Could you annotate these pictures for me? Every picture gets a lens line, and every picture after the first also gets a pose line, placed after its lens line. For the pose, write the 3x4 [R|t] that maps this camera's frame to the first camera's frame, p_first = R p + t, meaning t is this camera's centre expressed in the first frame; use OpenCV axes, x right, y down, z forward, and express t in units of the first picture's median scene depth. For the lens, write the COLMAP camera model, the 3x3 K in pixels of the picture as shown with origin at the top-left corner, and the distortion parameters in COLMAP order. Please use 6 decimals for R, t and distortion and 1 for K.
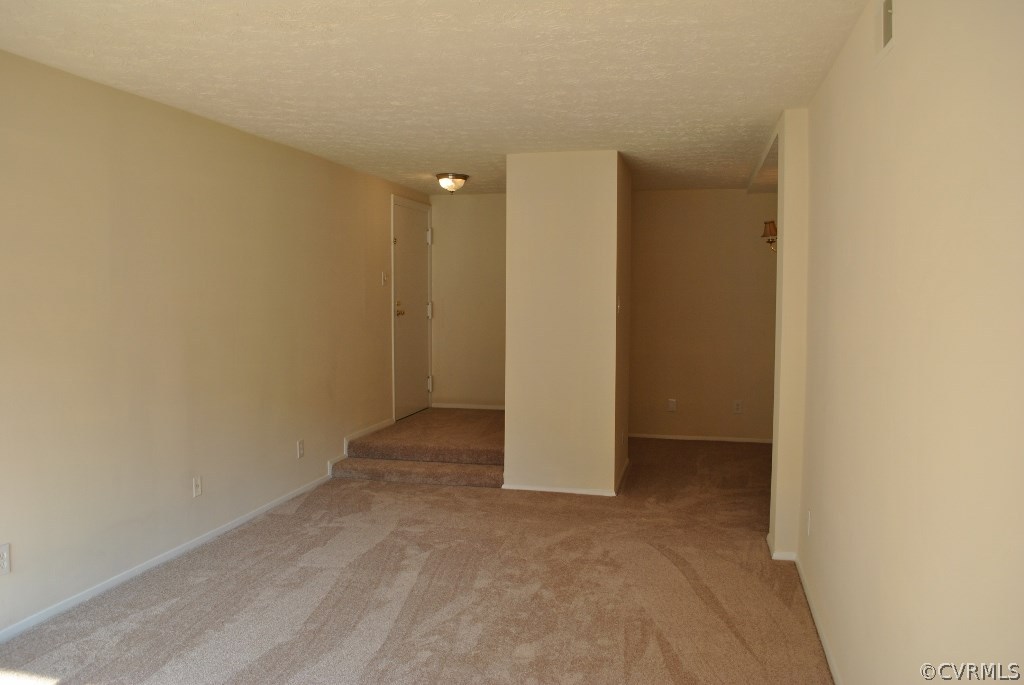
lens RADIAL K [[811.5, 0, 509.8], [0, 811.5, 340.0], [0, 0, 1]] dist [-0.082476, 0.005018]
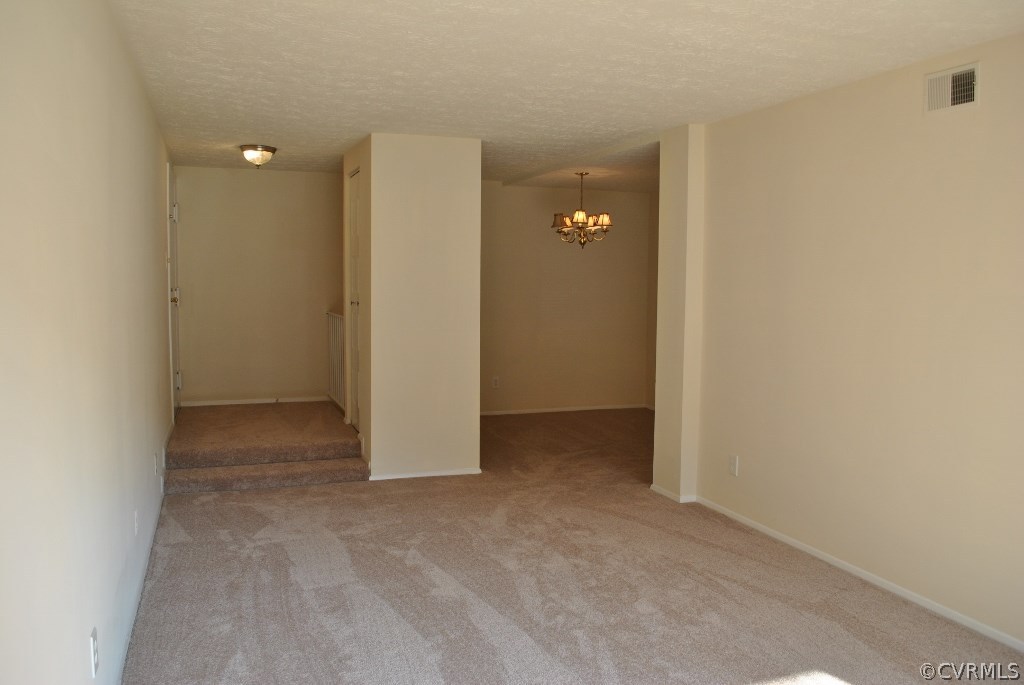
lens RADIAL K [[811.5, 0, 510.2], [0, 811.5, 343.9], [0, 0, 1]] dist [-0.082476, 0.005018]
pose [[0.831055, -0.041276, 0.554656, -0.477349], [0.026691, 0.999053, 0.034354, -0.009242], [-0.555549, -0.013746, 0.831370, 0.130397]]
